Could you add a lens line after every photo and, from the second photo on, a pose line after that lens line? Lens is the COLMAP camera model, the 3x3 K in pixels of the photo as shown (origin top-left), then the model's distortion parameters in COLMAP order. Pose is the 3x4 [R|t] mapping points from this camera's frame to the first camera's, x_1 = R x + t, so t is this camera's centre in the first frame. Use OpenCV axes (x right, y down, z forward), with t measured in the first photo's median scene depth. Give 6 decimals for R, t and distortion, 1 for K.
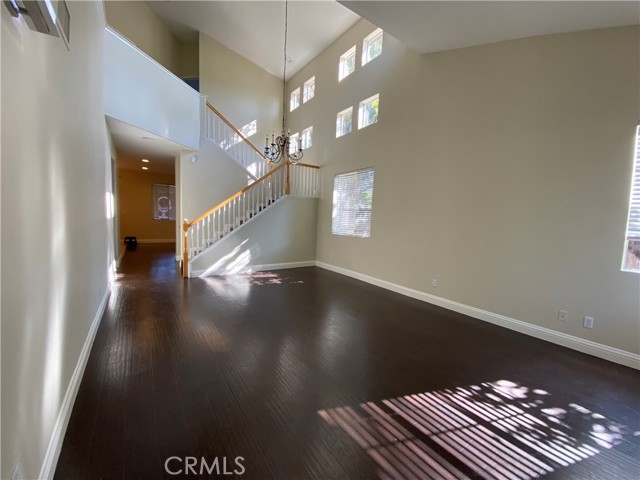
lens RADIAL K [[261.2, 0, 320.0], [0, 261.2, 240.0], [0, 0, 1]] dist [0.019304, -0.017380]
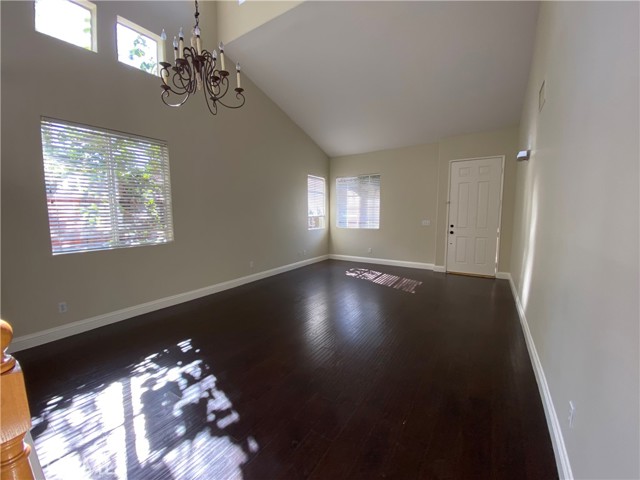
lens RADIAL K [[261.2, 0, 320.0], [0, 261.2, 240.0], [0, 0, 1]] dist [0.019304, -0.017380]
pose [[-0.402518, -0.127696, 0.906462, -1.417450], [0.067883, 0.983332, 0.168669, -0.250384], [-0.912892, 0.129426, -0.387141, 2.079495]]
